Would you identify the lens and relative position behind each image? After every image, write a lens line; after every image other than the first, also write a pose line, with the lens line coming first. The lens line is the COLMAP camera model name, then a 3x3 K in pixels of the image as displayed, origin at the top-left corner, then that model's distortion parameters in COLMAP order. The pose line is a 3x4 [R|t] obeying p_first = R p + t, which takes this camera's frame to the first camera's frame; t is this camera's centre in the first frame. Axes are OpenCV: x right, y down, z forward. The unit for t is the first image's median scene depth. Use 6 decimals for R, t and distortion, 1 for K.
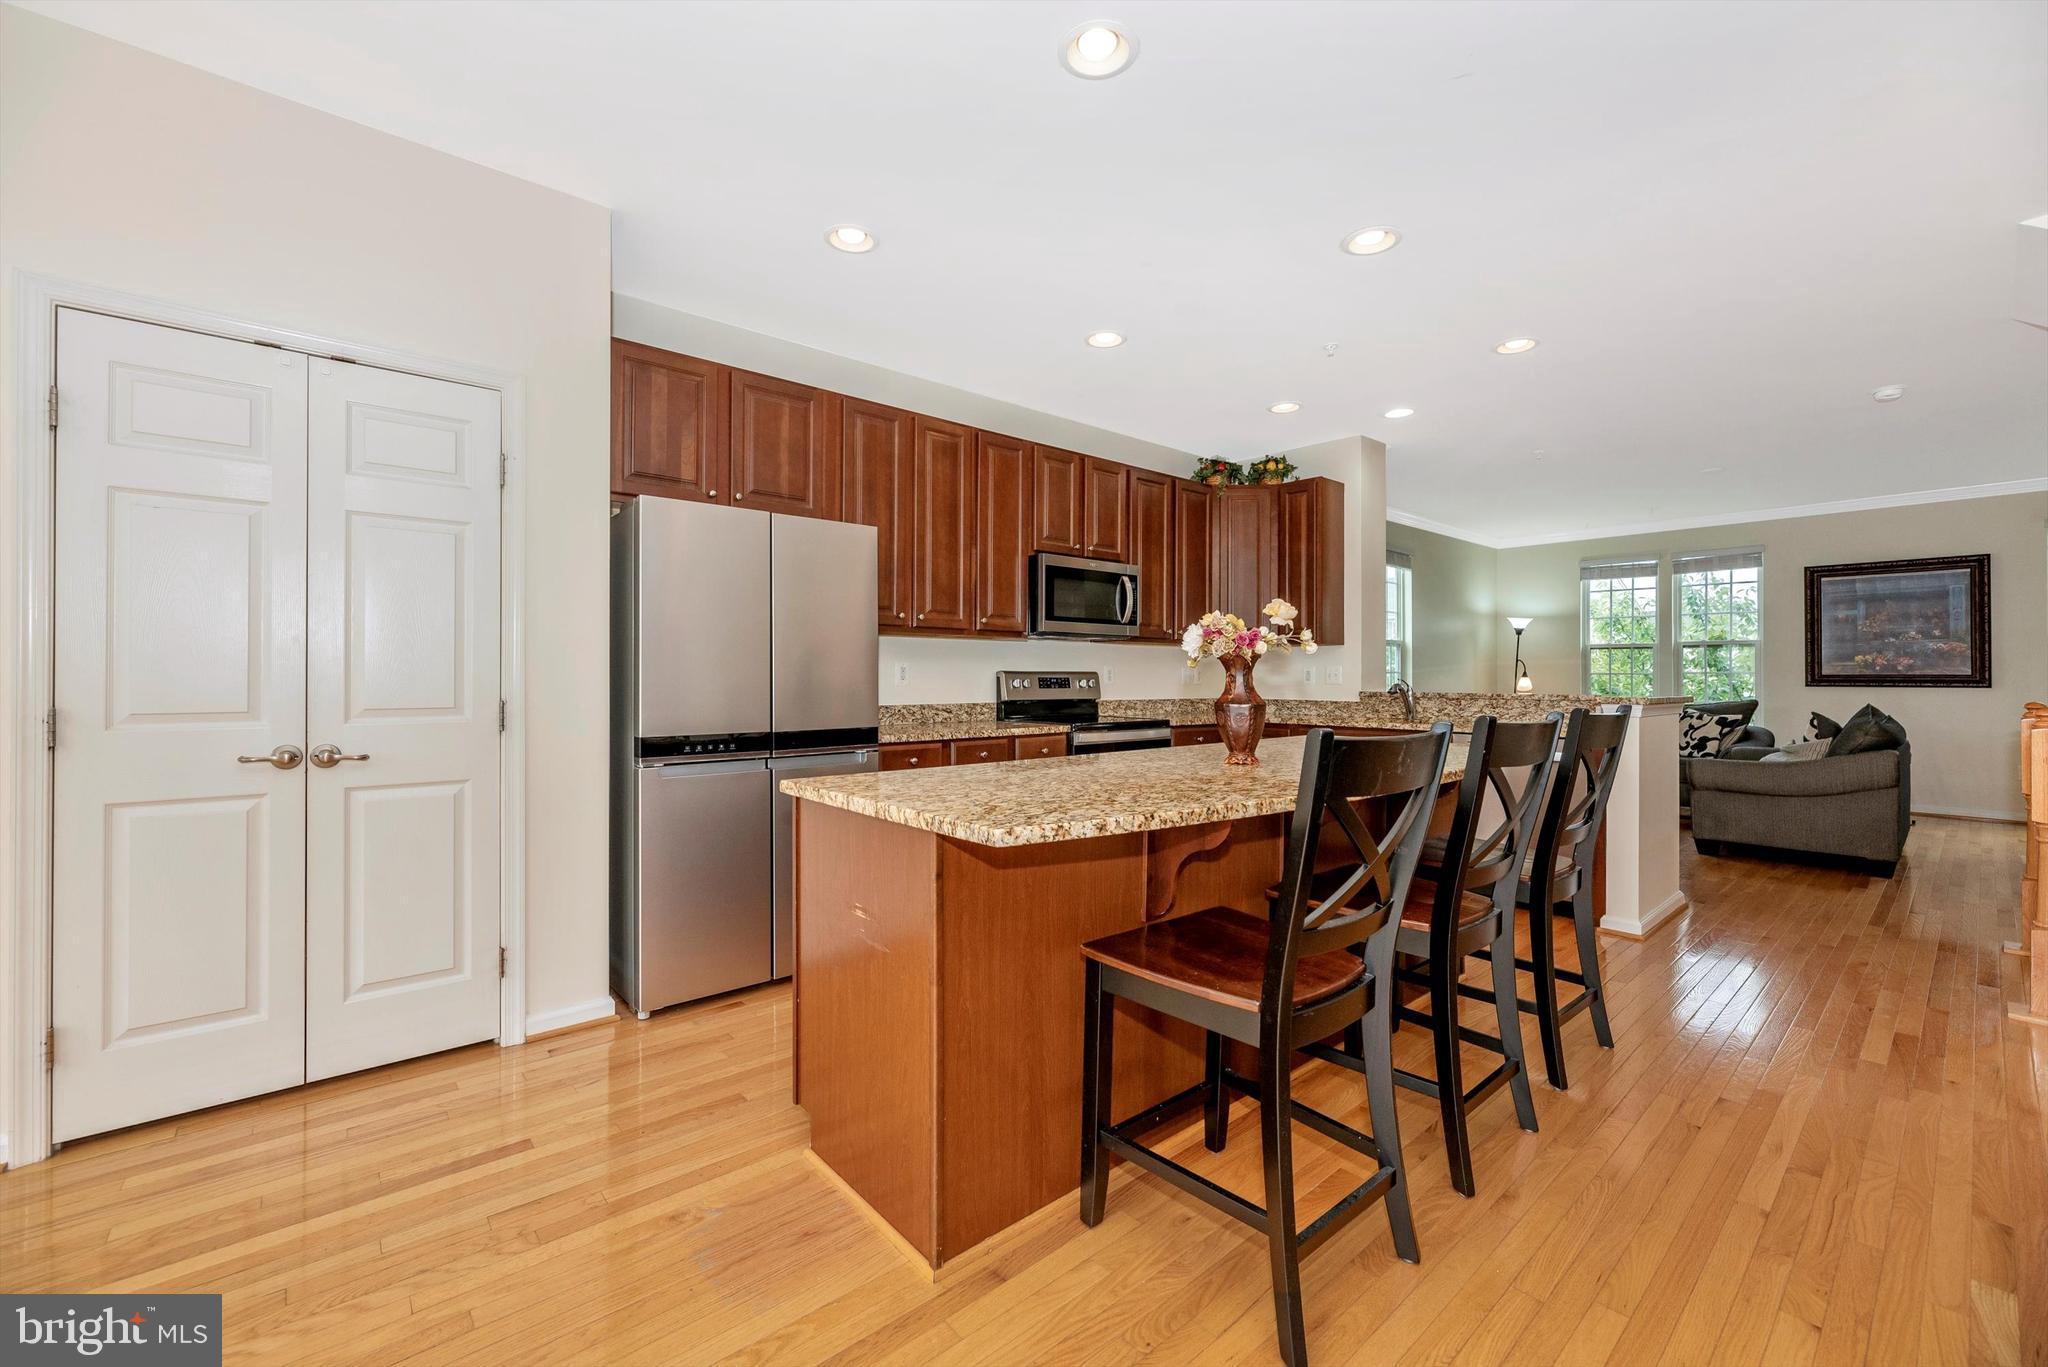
lens RADIAL K [[821.2, 0, 1016.5], [0, 821.2, 665.1], [0, 0, 1]] dist [-0.002453, 0.000220]
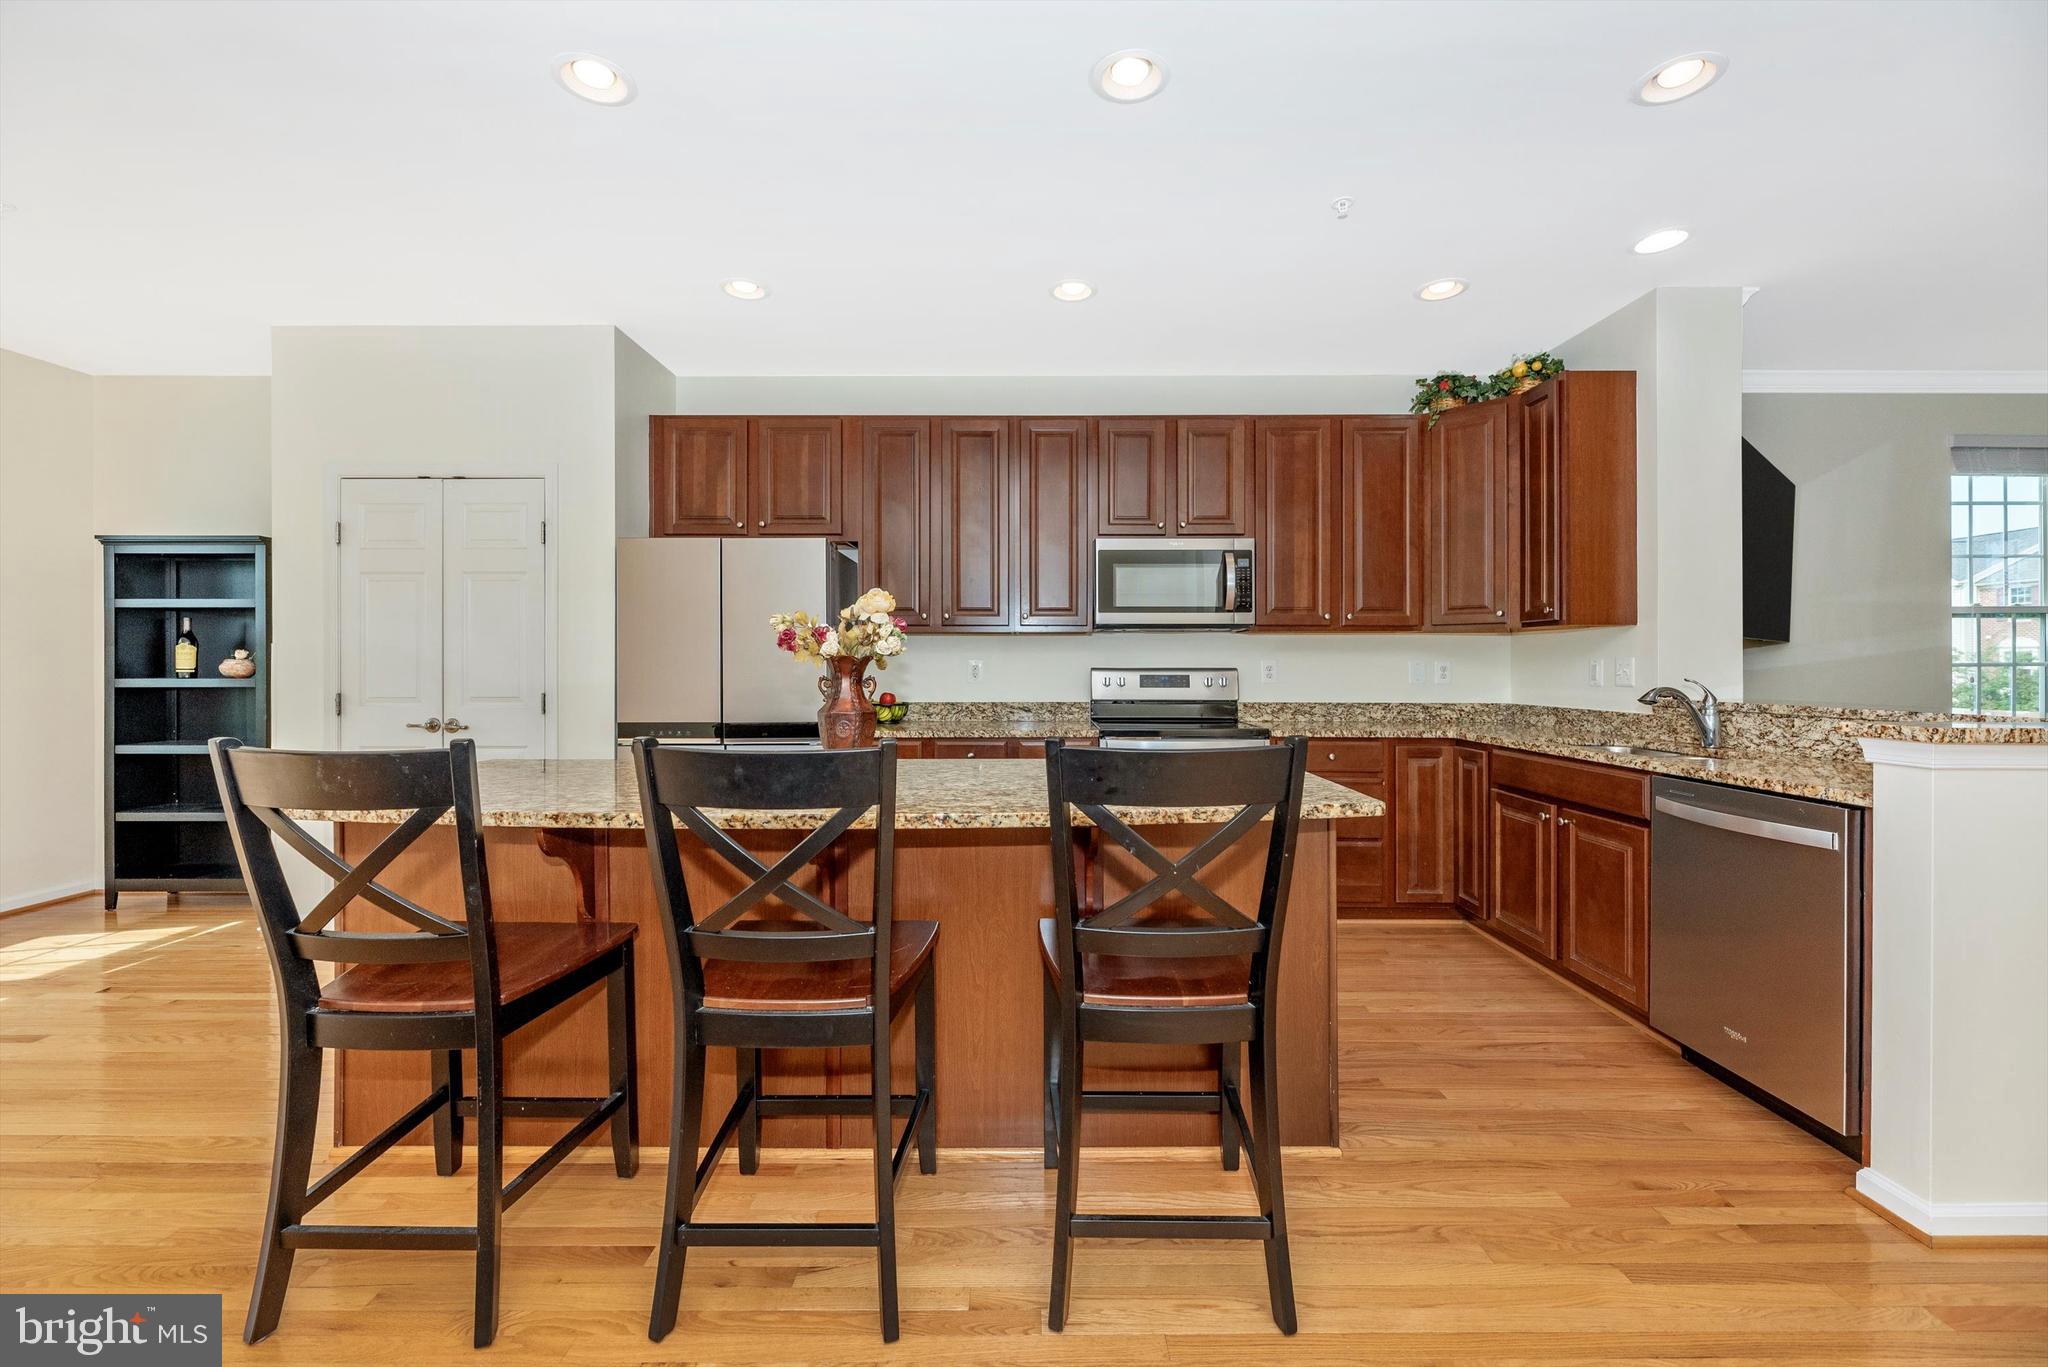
lens RADIAL K [[821.2, 0, 1031.4], [0, 821.2, 665.4], [0, 0, 1]] dist [-0.002453, 0.000220]
pose [[0.763485, -0.003799, -0.645814, 0.606651], [0.010848, 0.999917, 0.006943, -0.003567], [0.645734, -0.012306, 0.763463, 0.285259]]
